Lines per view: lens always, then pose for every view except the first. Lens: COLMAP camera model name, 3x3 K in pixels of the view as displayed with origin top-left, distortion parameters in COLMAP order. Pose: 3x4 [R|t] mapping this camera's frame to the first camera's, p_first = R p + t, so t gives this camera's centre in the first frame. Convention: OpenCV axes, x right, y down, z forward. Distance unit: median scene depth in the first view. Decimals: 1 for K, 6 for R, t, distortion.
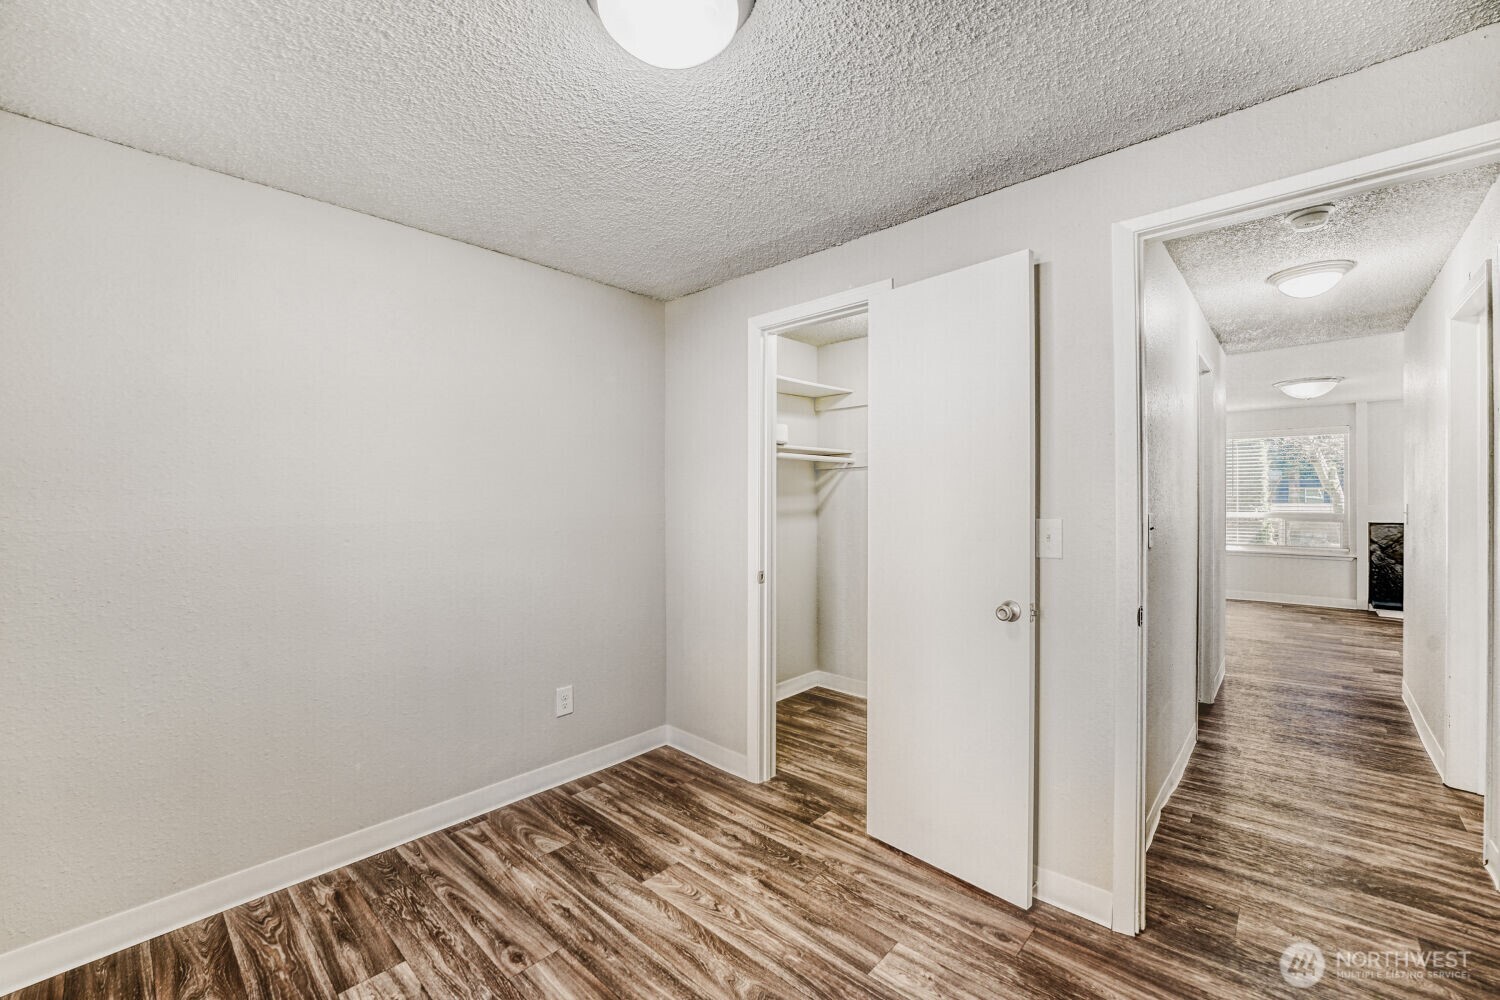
lens RADIAL K [[621.0, 0, 750.0], [0, 621.0, 500.0], [0, 0, 1]] dist [-0.031494, -0.000154]
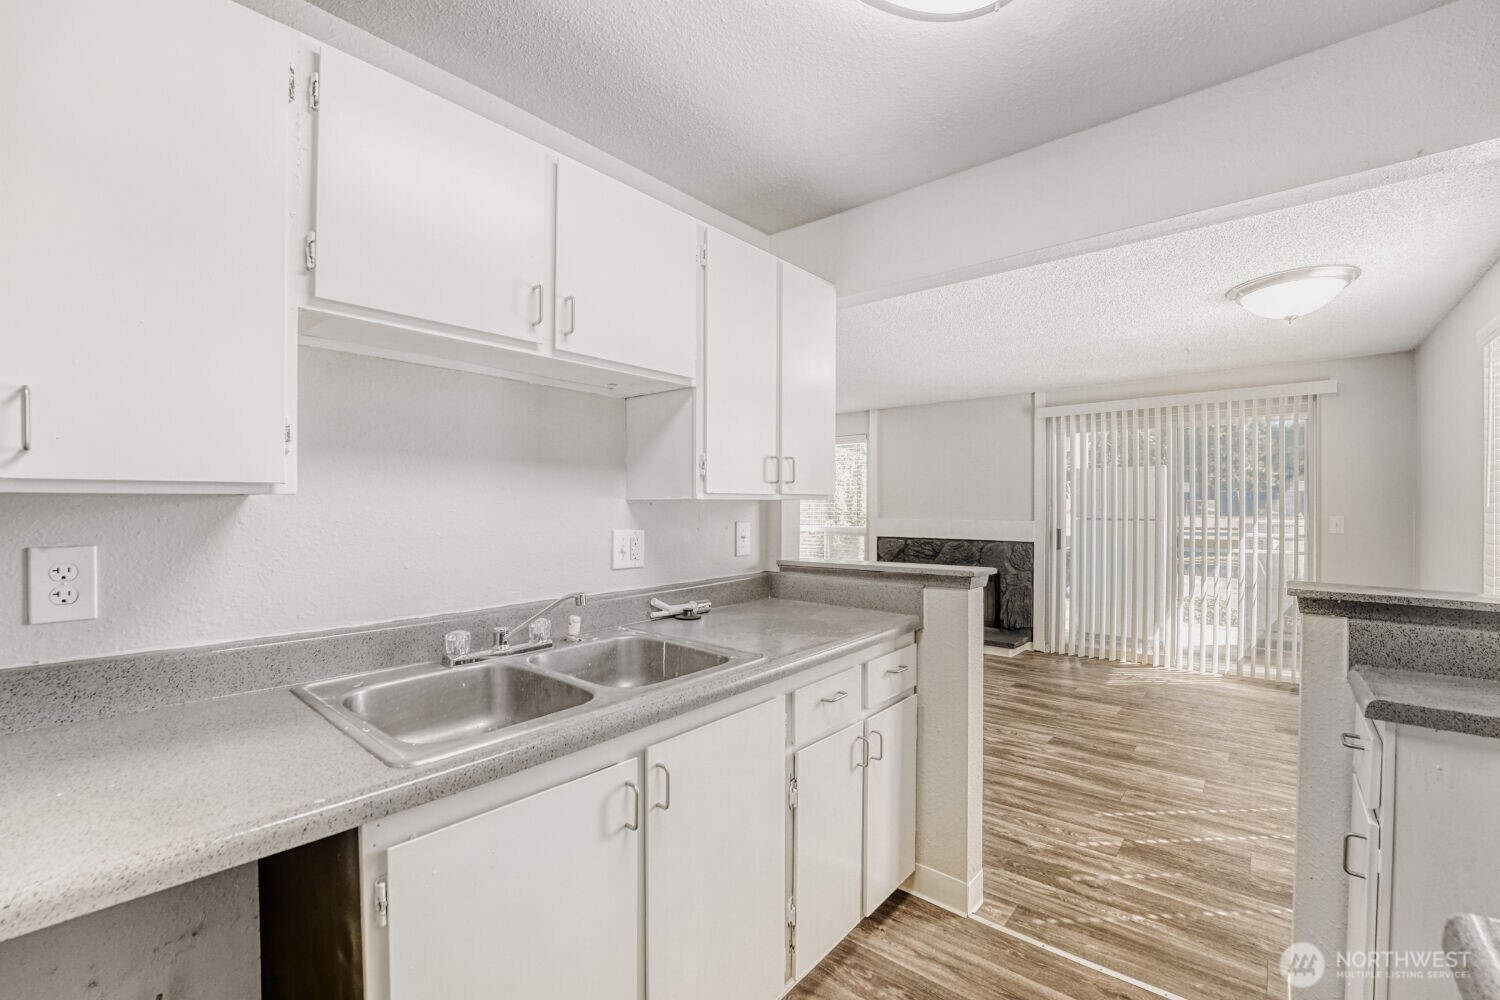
lens RADIAL K [[621.0, 0, 750.0], [0, 621.0, 500.0], [0, 0, 1]] dist [-0.031494, -0.000154]
pose [[-0.999367, -0.001235, -0.035554, 0.662791], [-0.001010, 0.999979, -0.006337, -0.000065], [0.035561, -0.006297, -0.999348, 2.491315]]
